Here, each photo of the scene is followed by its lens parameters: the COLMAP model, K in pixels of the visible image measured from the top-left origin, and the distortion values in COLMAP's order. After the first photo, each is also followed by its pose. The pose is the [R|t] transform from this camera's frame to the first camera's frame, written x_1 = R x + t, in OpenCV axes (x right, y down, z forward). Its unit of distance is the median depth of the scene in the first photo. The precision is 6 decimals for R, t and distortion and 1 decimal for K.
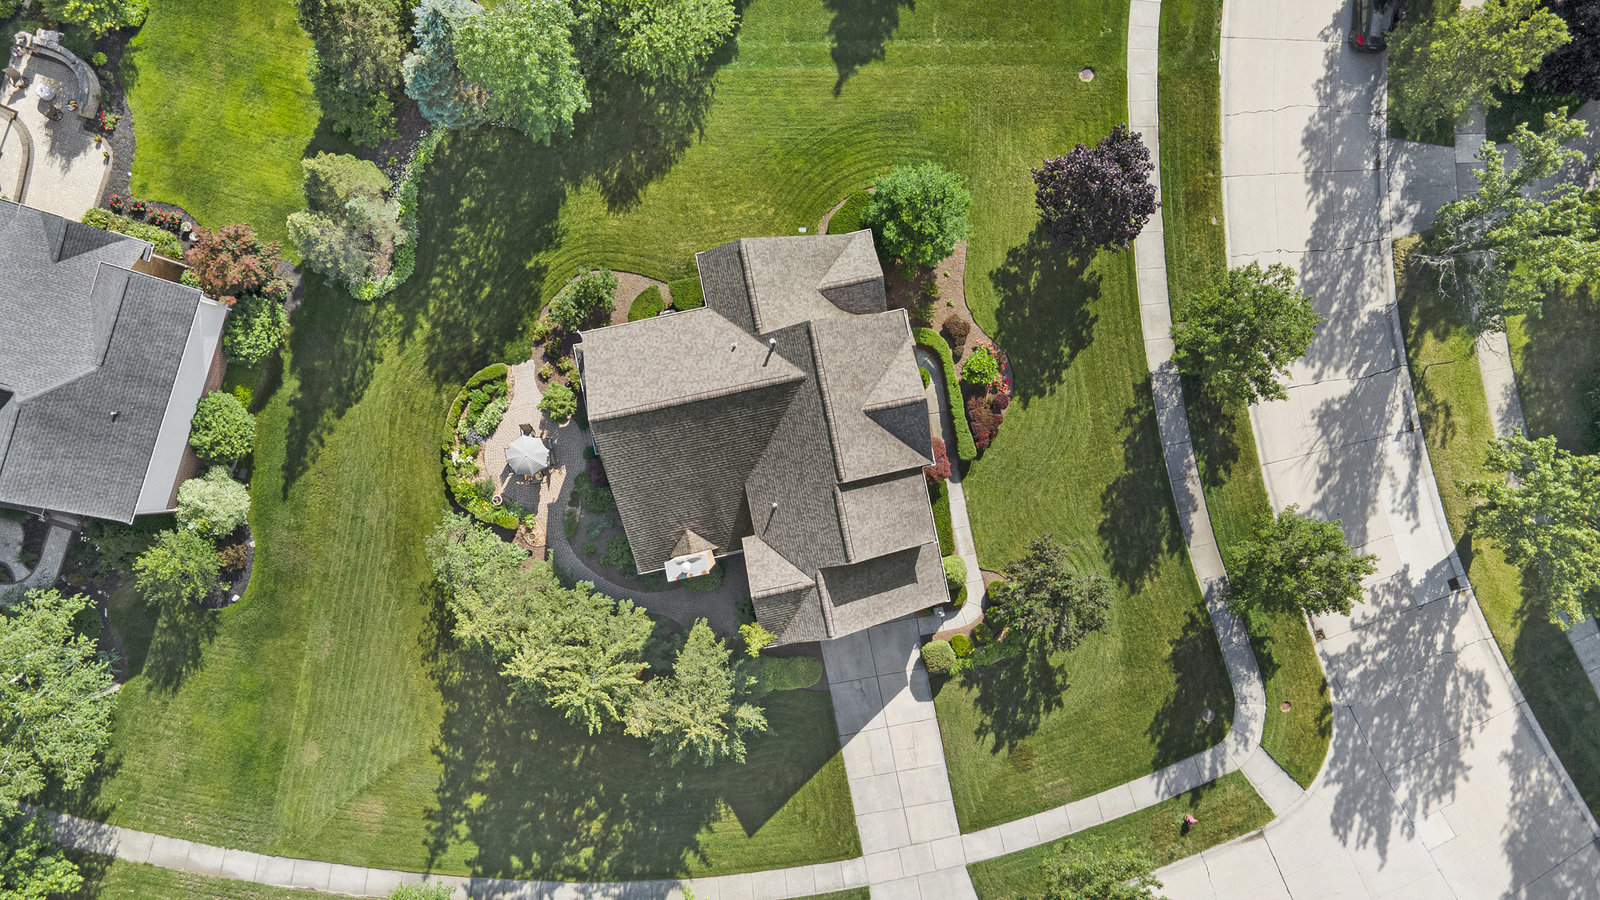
lens RADIAL K [[1194.0, 0, 793.0], [0, 1194.0, 461.6], [0, 0, 1]] dist [0.022986, 0.002970]
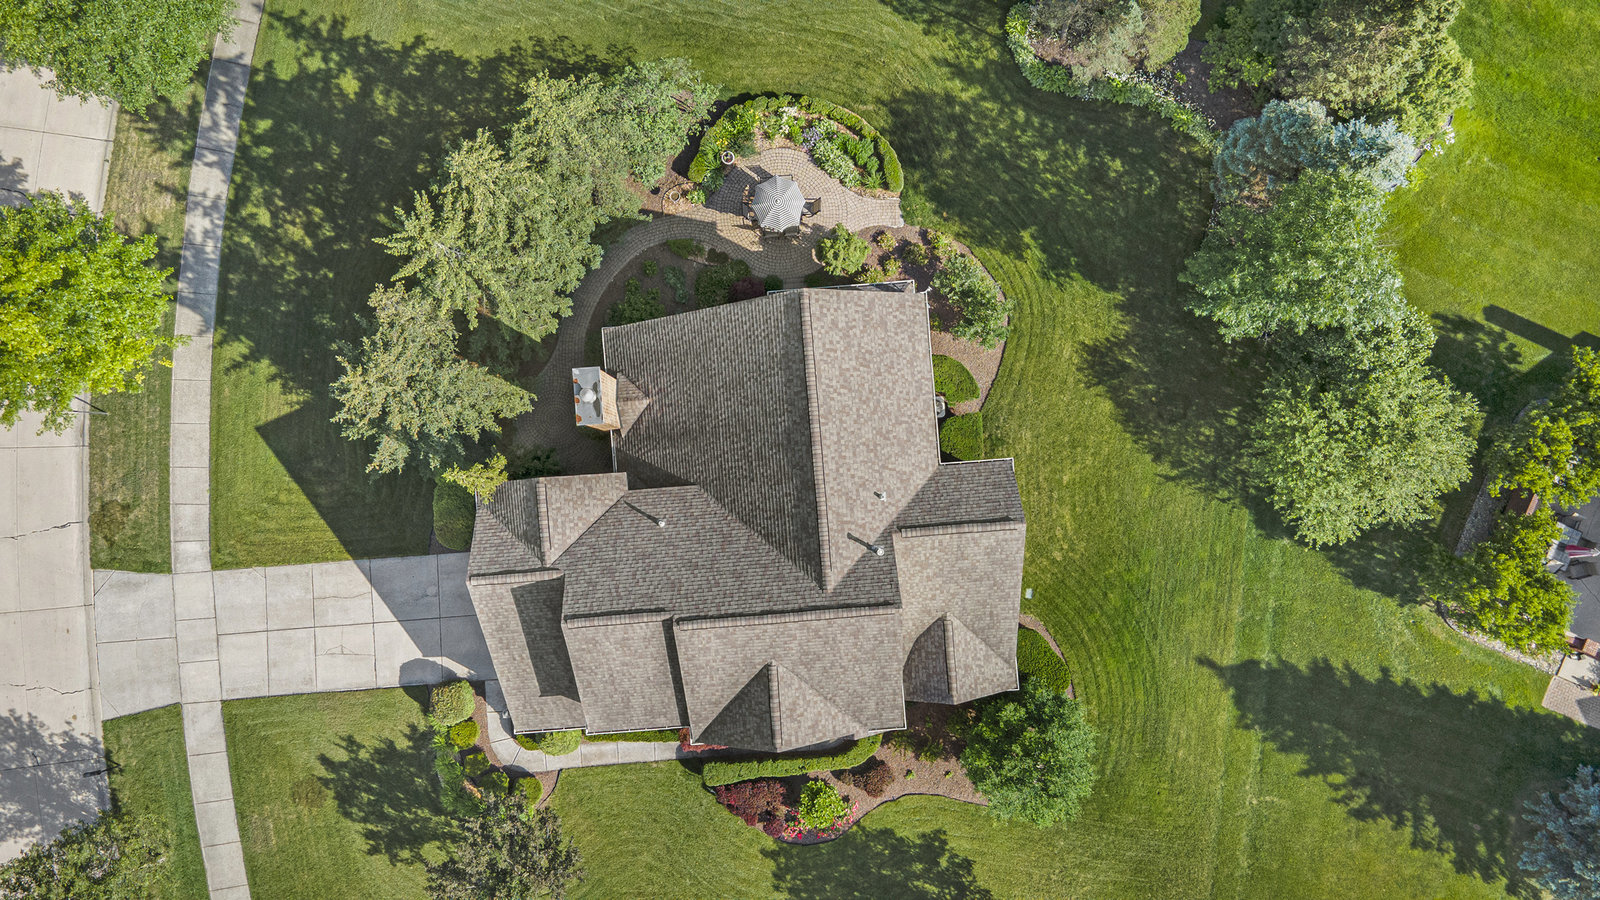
lens RADIAL K [[1194.0, 0, 793.0], [0, 1194.0, 461.6], [0, 0, 1]] dist [0.022986, 0.002970]
pose [[-0.123627, 0.992182, -0.017062, -0.044915], [-0.992293, -0.123458, 0.010640, -0.041934], [0.008451, 0.018245, 0.999798, 0.231904]]
